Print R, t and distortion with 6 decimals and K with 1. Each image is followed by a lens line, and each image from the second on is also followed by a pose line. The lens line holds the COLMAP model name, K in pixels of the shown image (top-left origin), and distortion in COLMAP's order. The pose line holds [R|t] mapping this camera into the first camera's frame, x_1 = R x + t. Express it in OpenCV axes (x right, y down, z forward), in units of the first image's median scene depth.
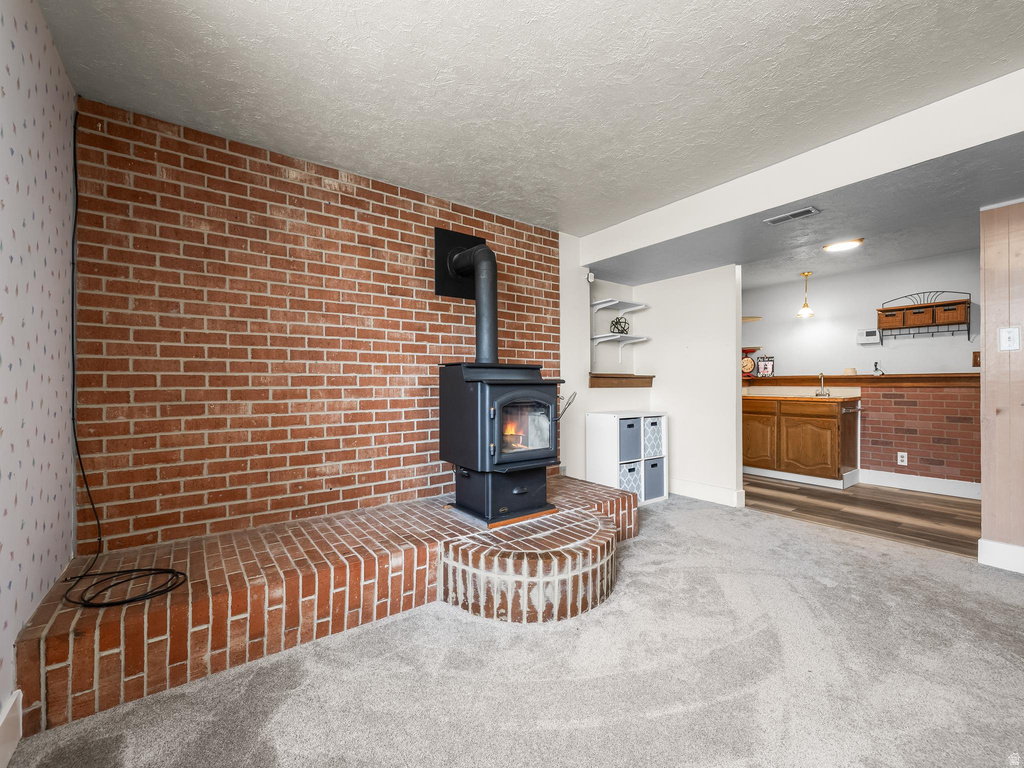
lens RADIAL K [[432.1, 0, 508.3], [0, 432.1, 381.8], [0, 0, 1]] dist [-0.002122, 0.001085]
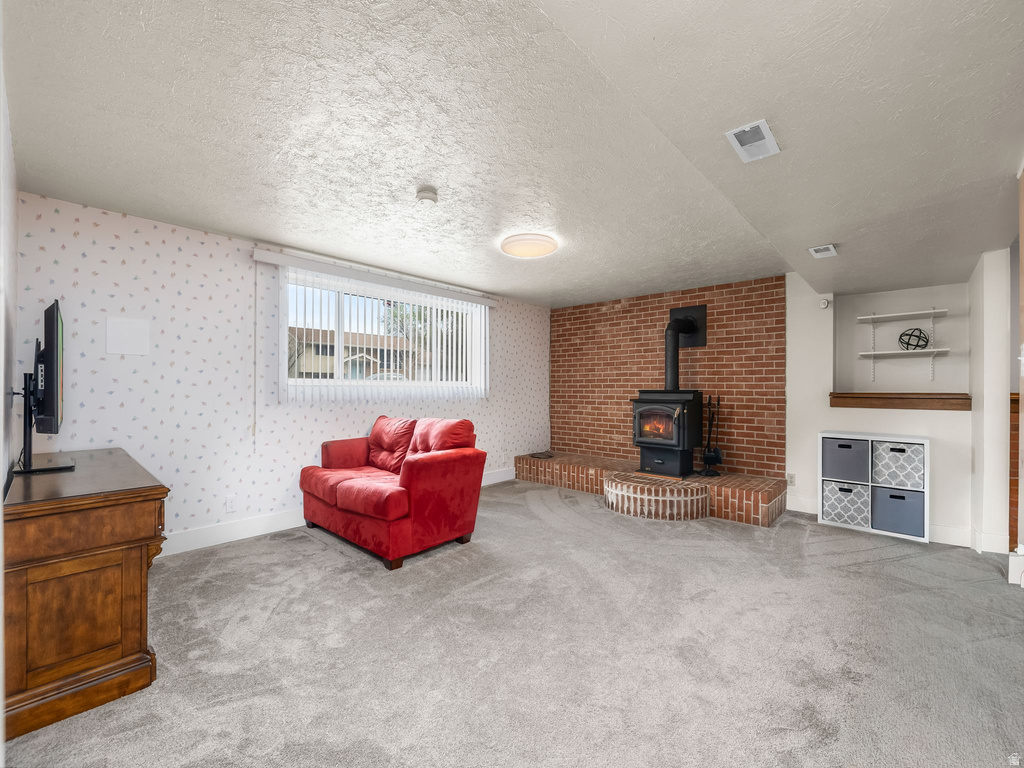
lens RADIAL K [[432.1, 0, 511.8], [0, 432.1, 388.3], [0, 0, 1]] dist [-0.002122, 0.001085]
pose [[0.194374, -0.000491, -0.980927, 0.997402], [-0.001130, 0.999999, -0.000724, -0.028538], [0.980927, 0.001249, 0.194374, 0.033858]]
